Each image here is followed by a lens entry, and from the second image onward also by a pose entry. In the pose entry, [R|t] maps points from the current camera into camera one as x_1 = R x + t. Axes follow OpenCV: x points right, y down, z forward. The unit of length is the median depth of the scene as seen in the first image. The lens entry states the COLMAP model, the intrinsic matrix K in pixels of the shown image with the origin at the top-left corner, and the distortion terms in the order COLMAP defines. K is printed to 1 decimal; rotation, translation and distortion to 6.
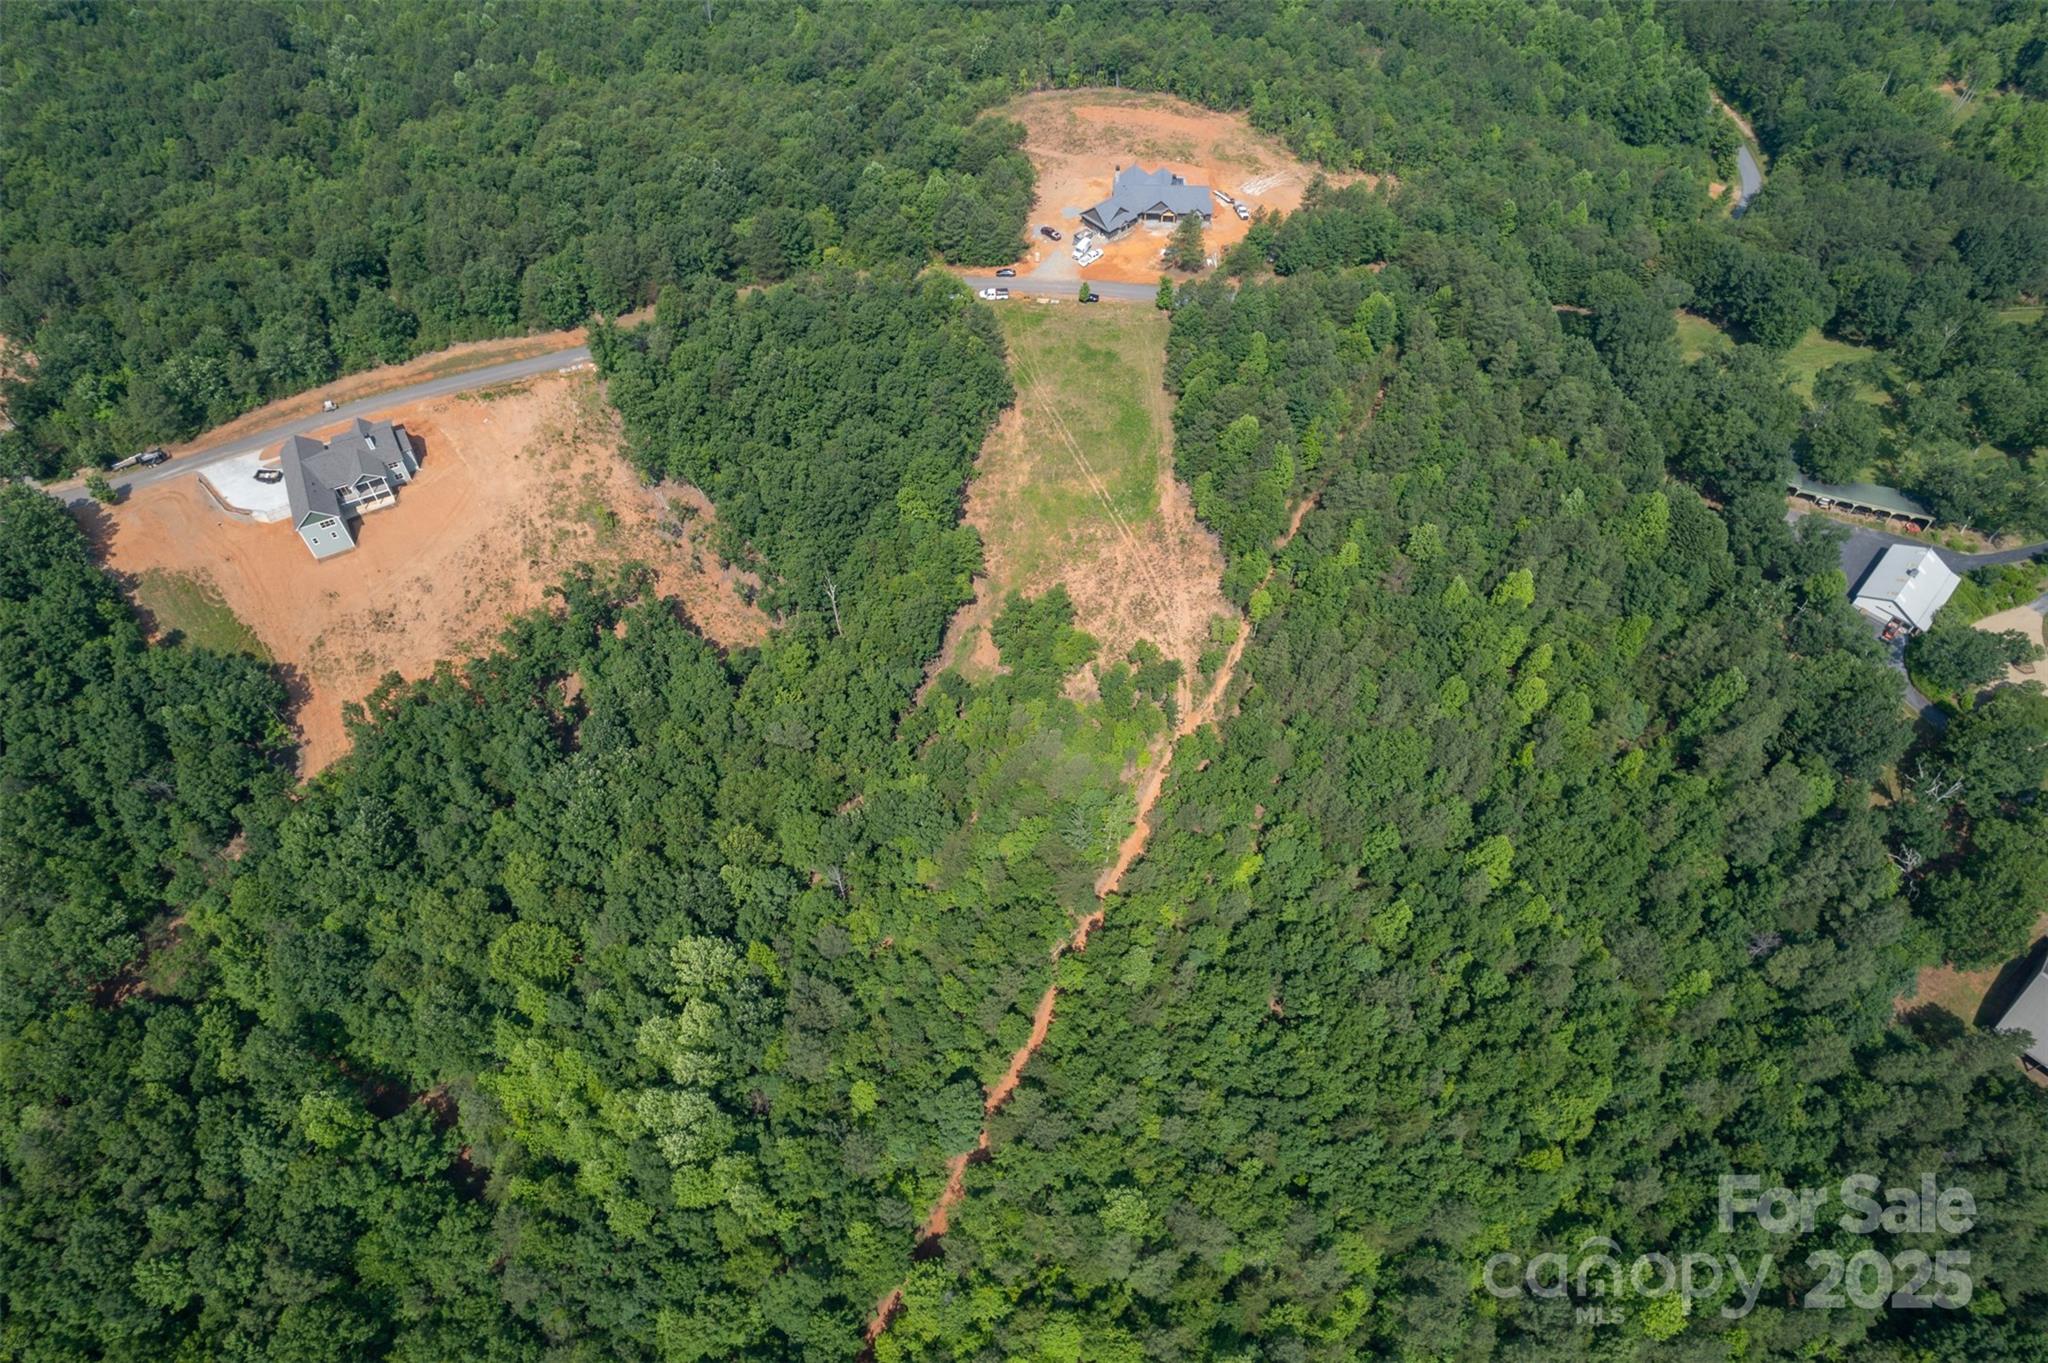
lens RADIAL K [[1308.8, 0, 1029.2], [0, 1308.8, 687.9], [0, 0, 1]] dist [-0.069130, 0.053826]
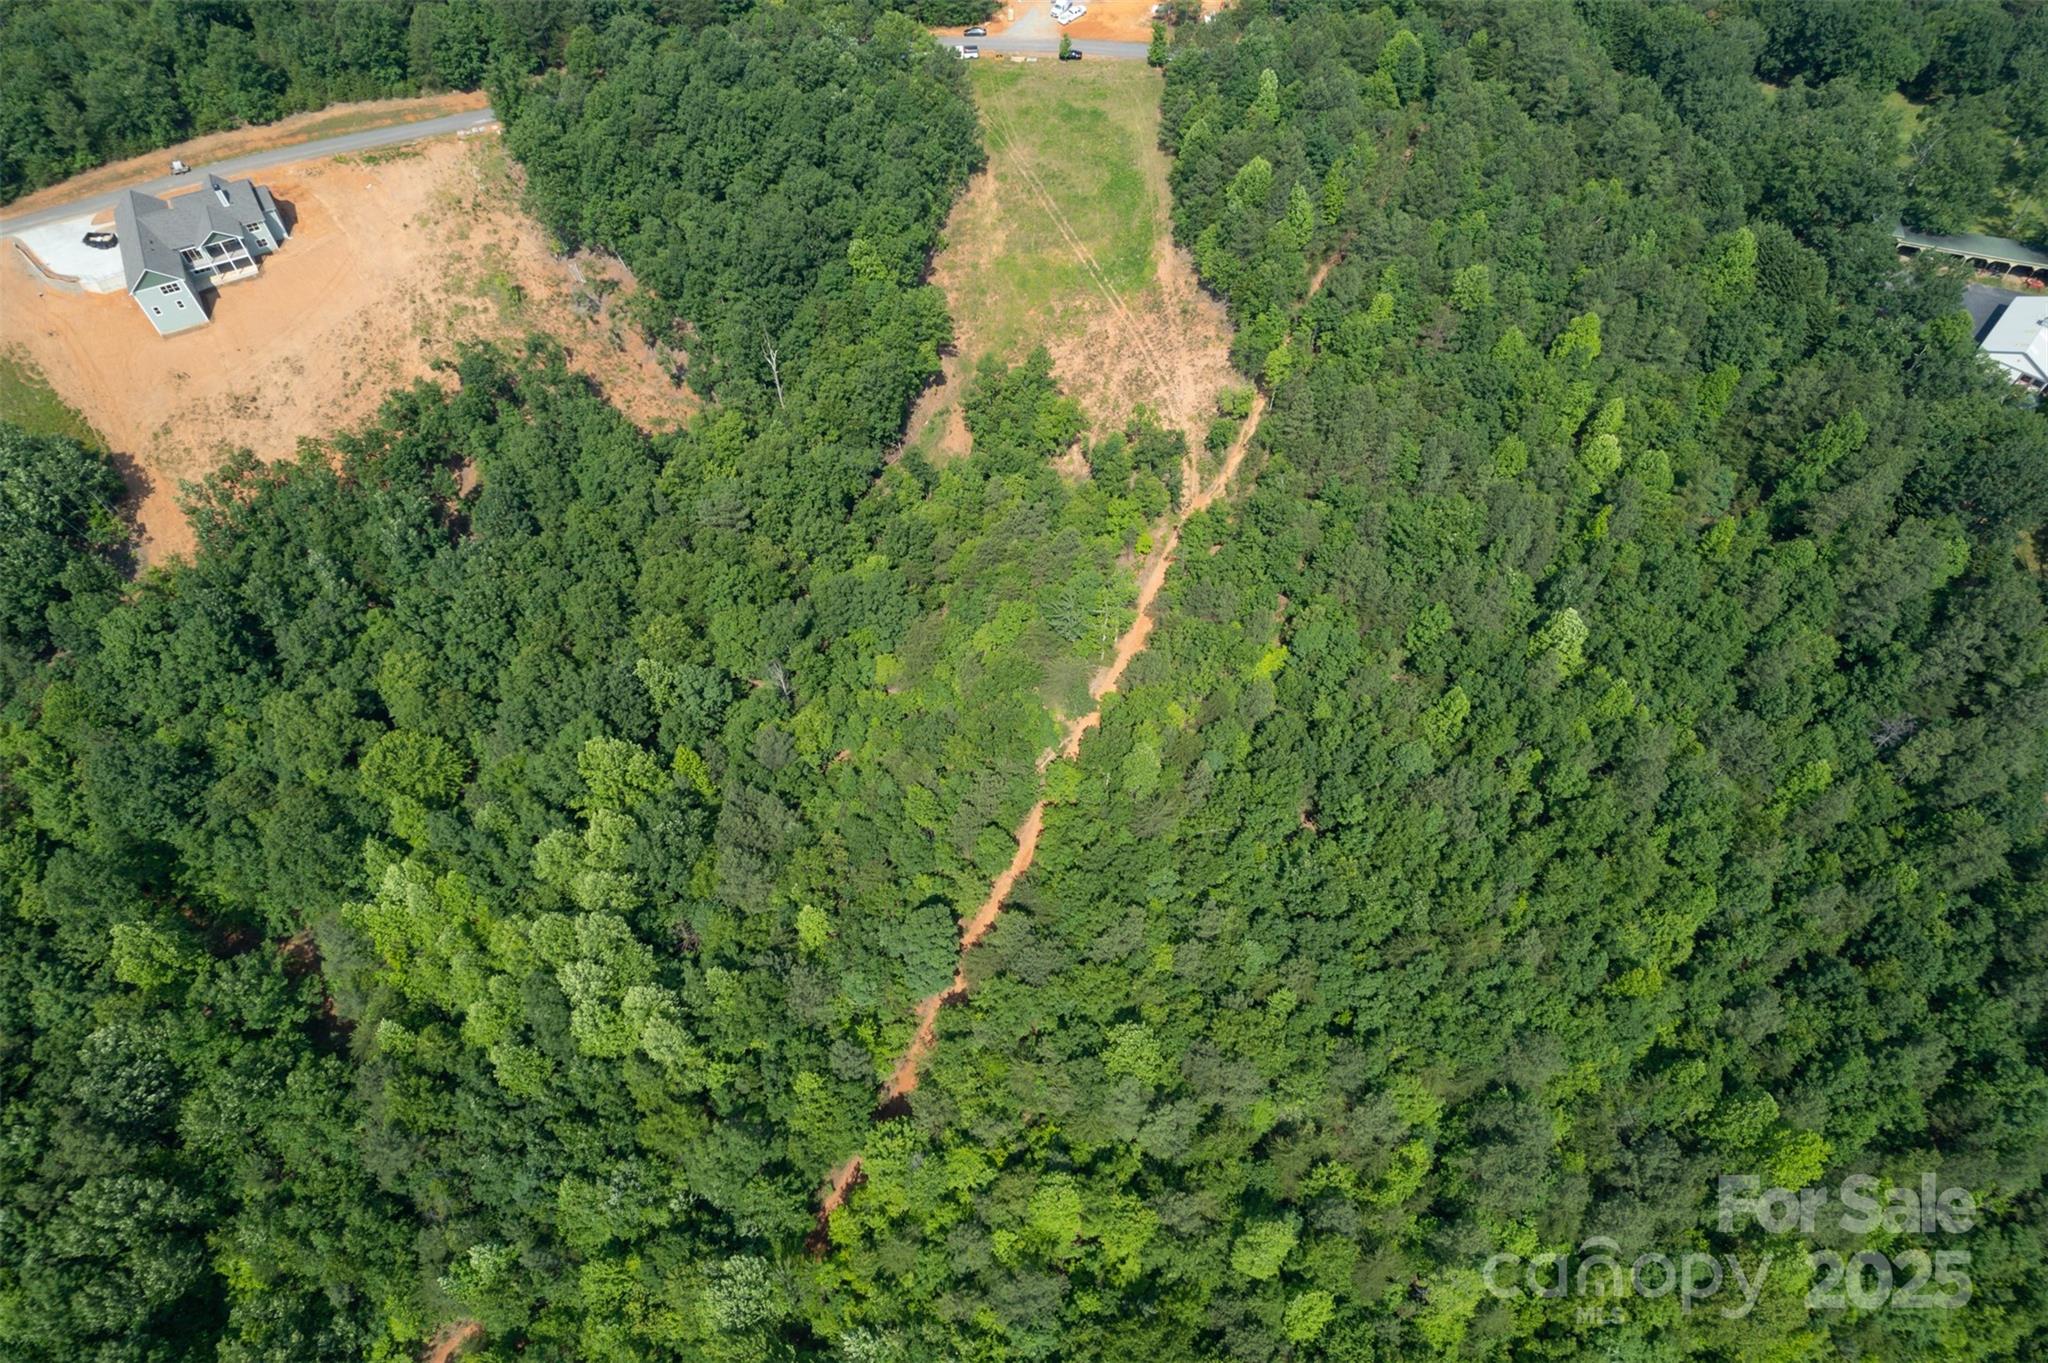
lens RADIAL K [[1307.3, 0, 1029.2], [0, 1307.3, 689.2], [0, 0, 1]] dist [-0.074886, 0.066919]
pose [[0.999819, -0.014787, 0.011989, 0.001882], [0.014373, 0.999322, 0.033890, 0.117146], [-0.012482, -0.033712, 0.999354, 0.153016]]
